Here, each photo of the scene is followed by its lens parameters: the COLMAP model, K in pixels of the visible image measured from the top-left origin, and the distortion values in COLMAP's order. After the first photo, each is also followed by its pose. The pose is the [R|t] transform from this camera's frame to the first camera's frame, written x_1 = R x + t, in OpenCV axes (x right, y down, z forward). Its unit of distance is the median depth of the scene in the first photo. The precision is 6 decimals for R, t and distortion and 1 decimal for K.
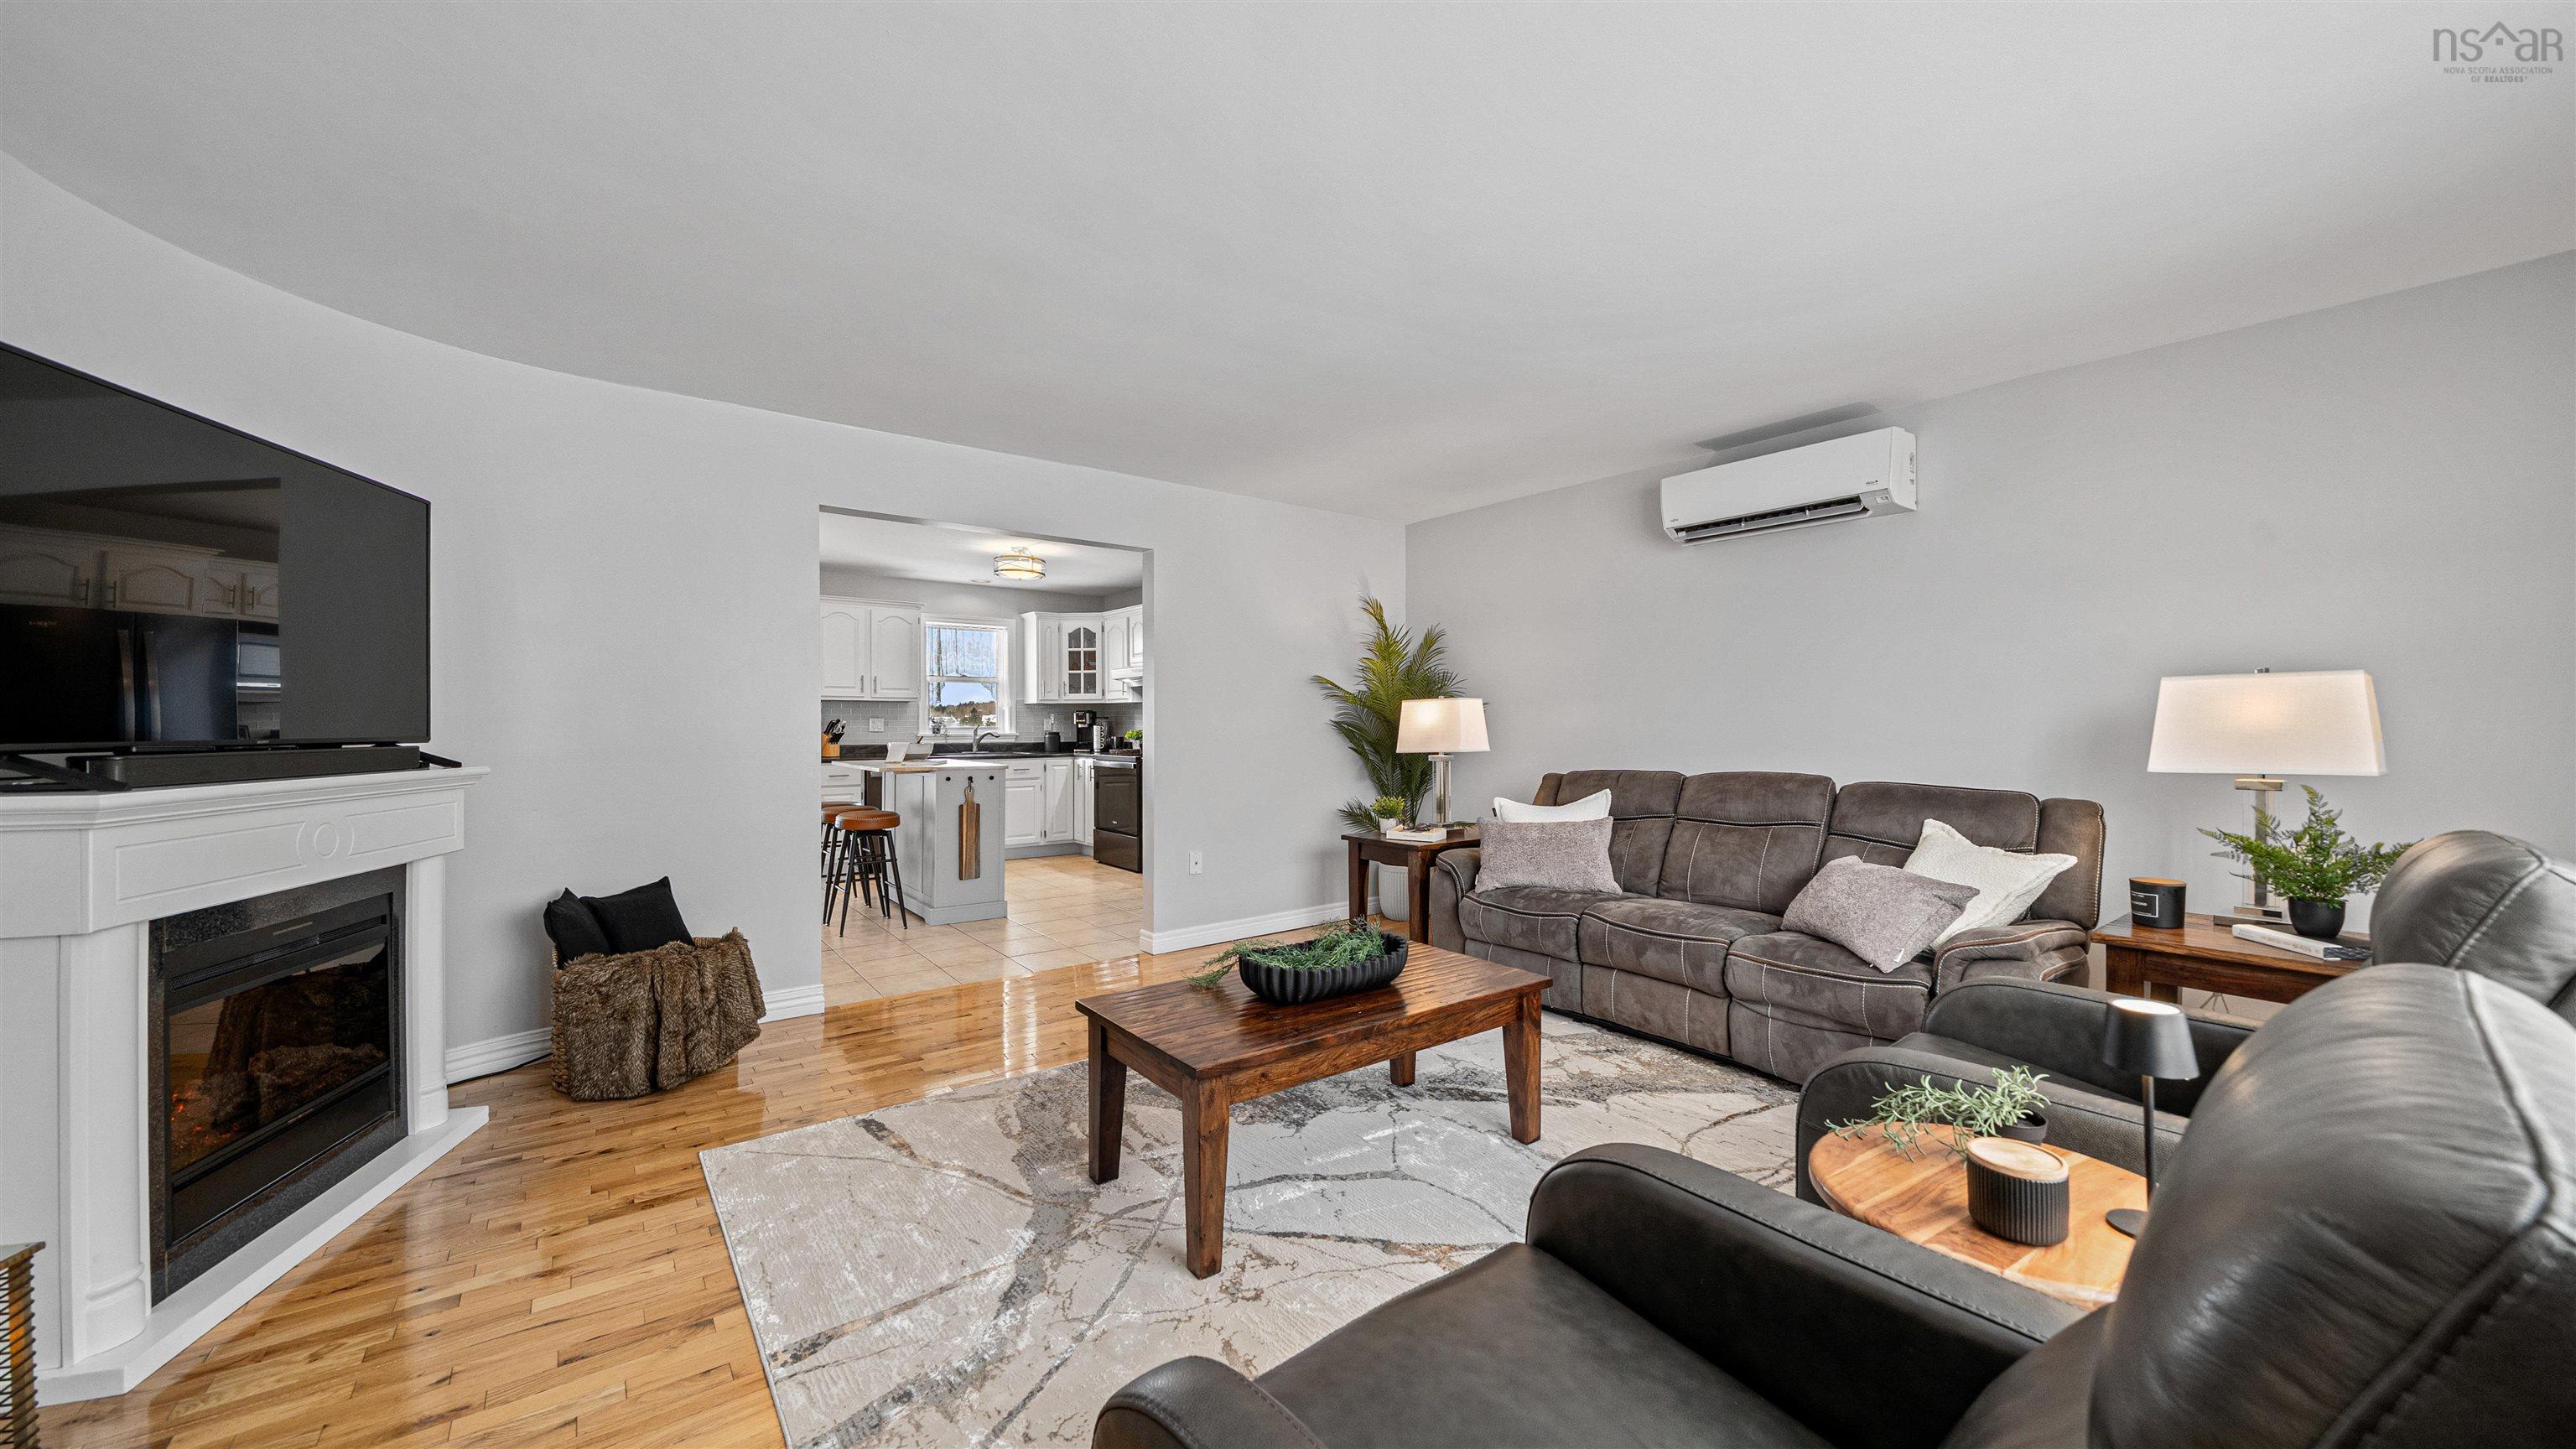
lens RADIAL K [[900.5, 0, 1271.1], [0, 900.5, 729.6], [0, 0, 1]] dist [-0.009347, 0.000077]
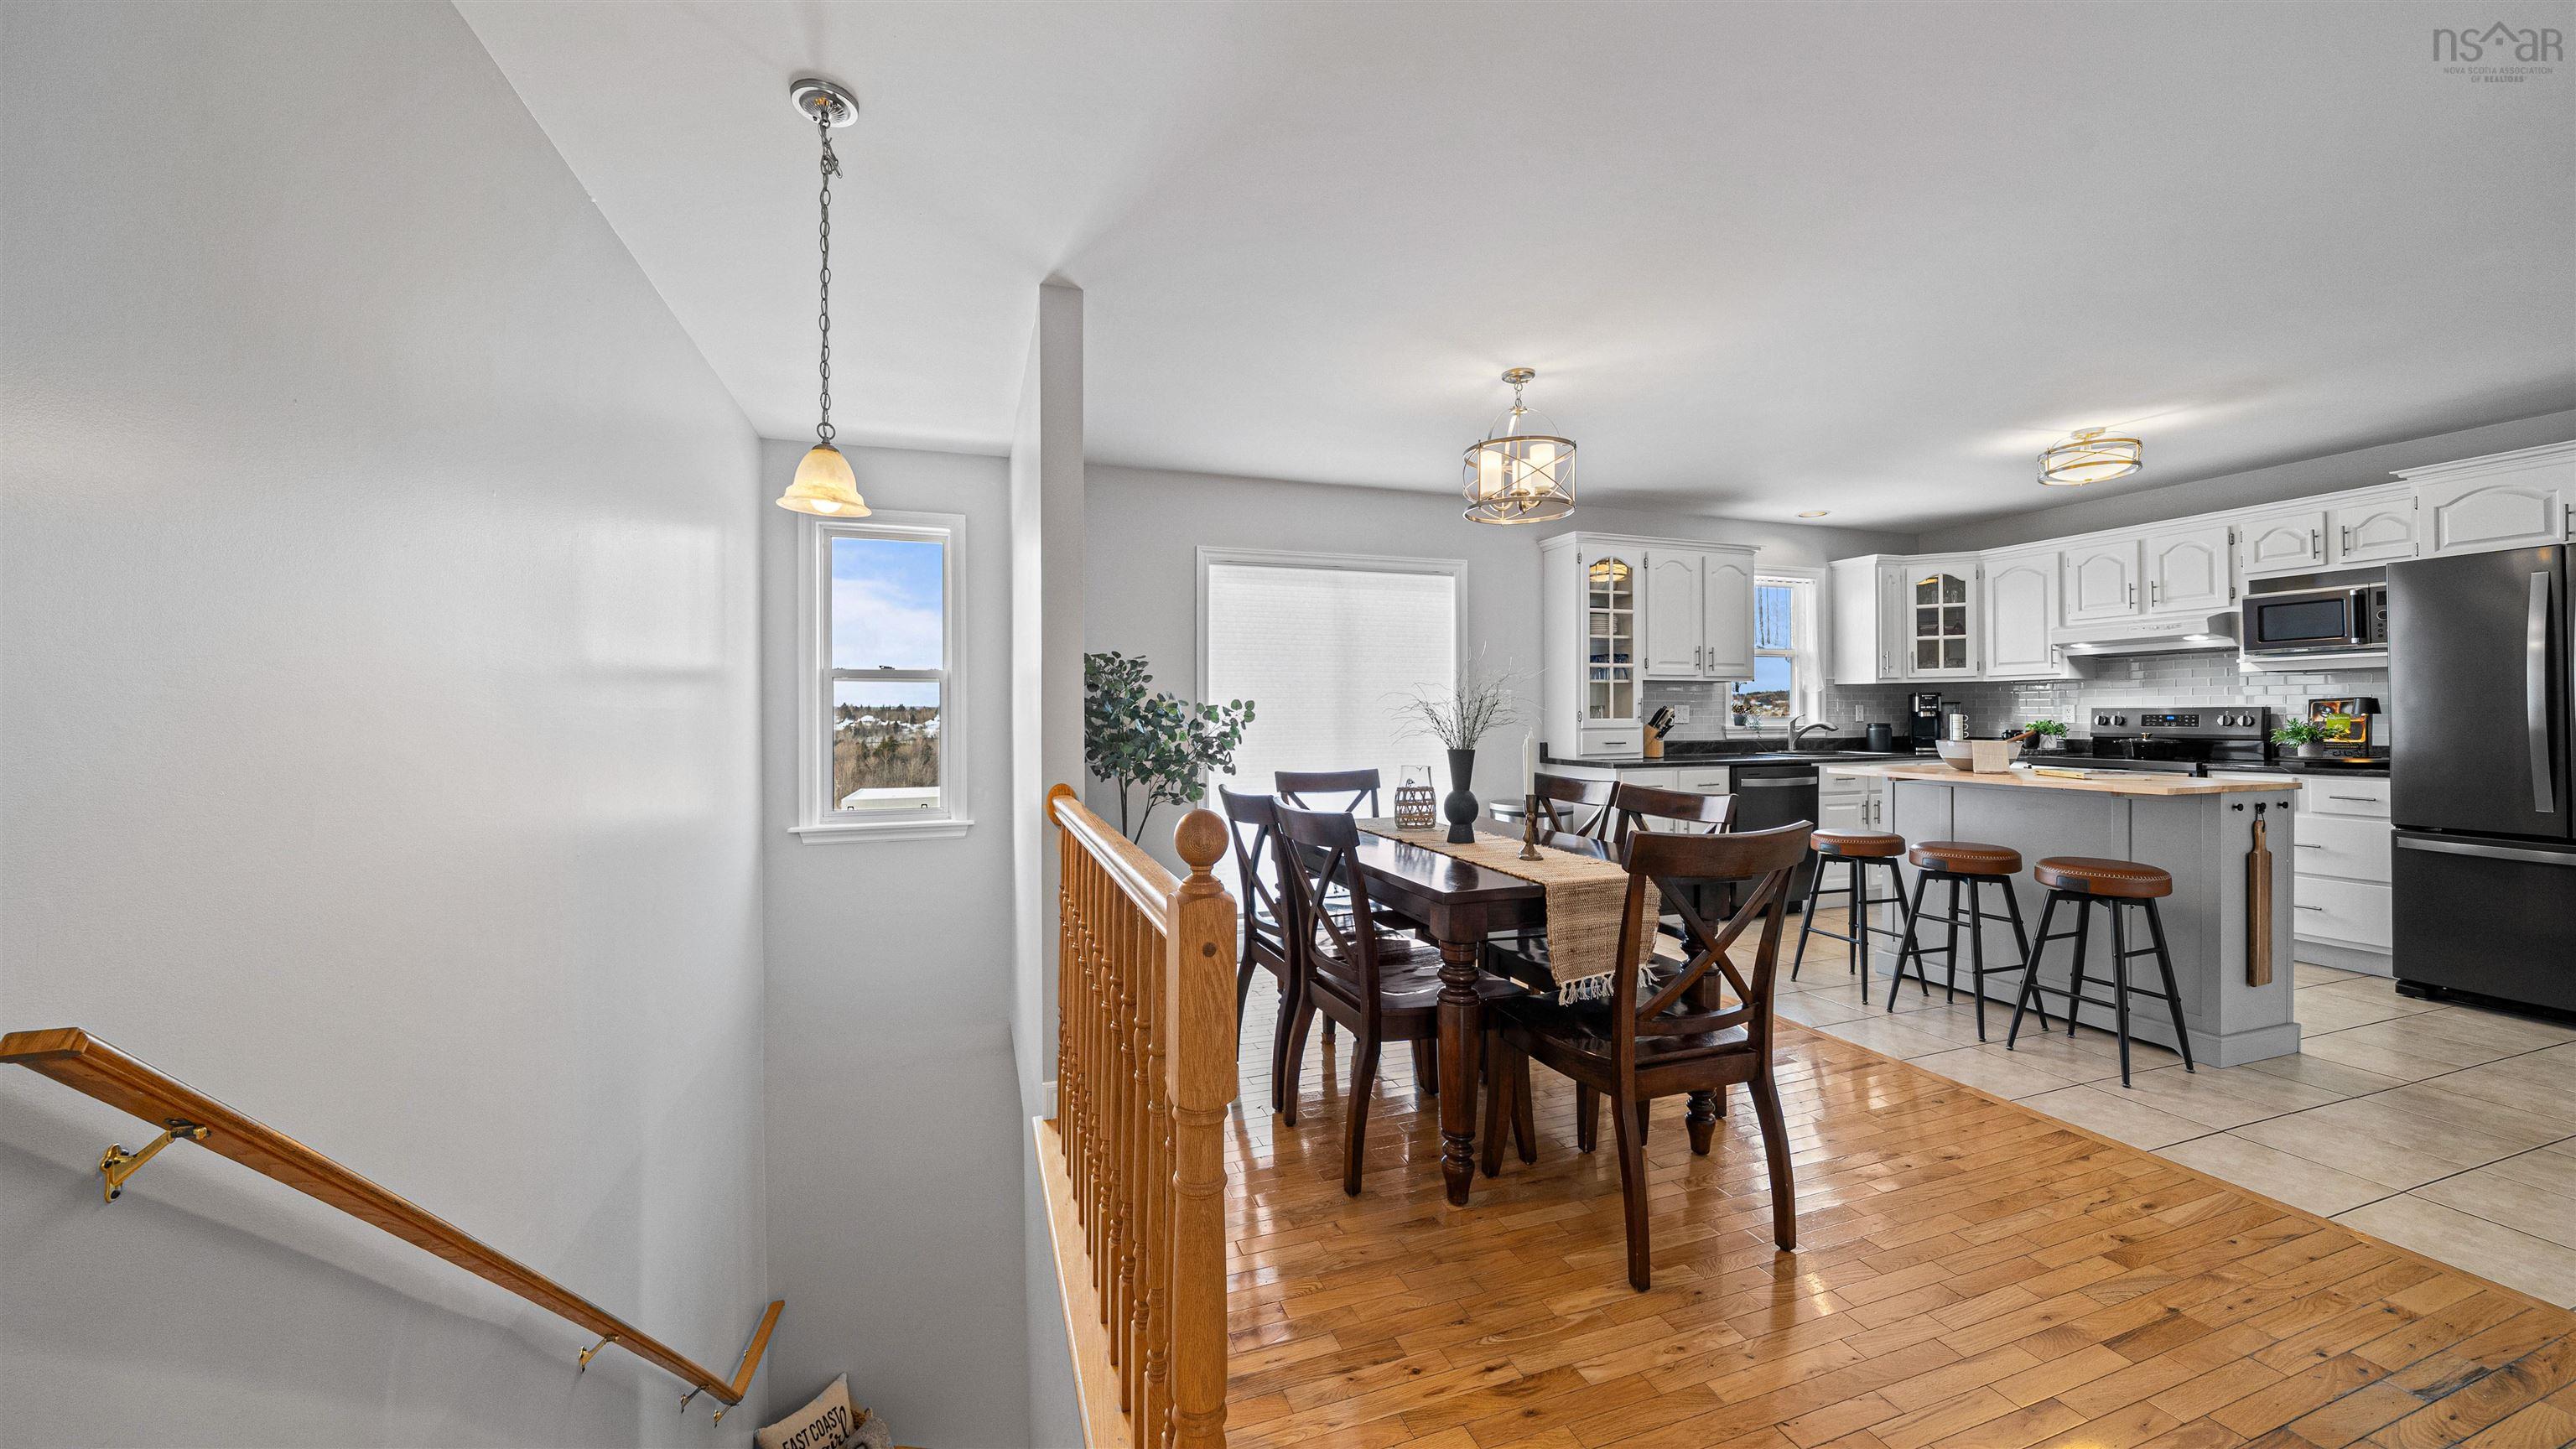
lens RADIAL K [[900.5, 0, 1276.0], [0, 900.5, 711.6], [0, 0, 1]] dist [-0.009347, 0.000077]
pose [[0.947910, -0.004032, -0.318513, -0.482613], [0.001497, 0.999965, -0.008205, -0.001453], [0.318535, 0.007300, 0.947883, 0.173946]]
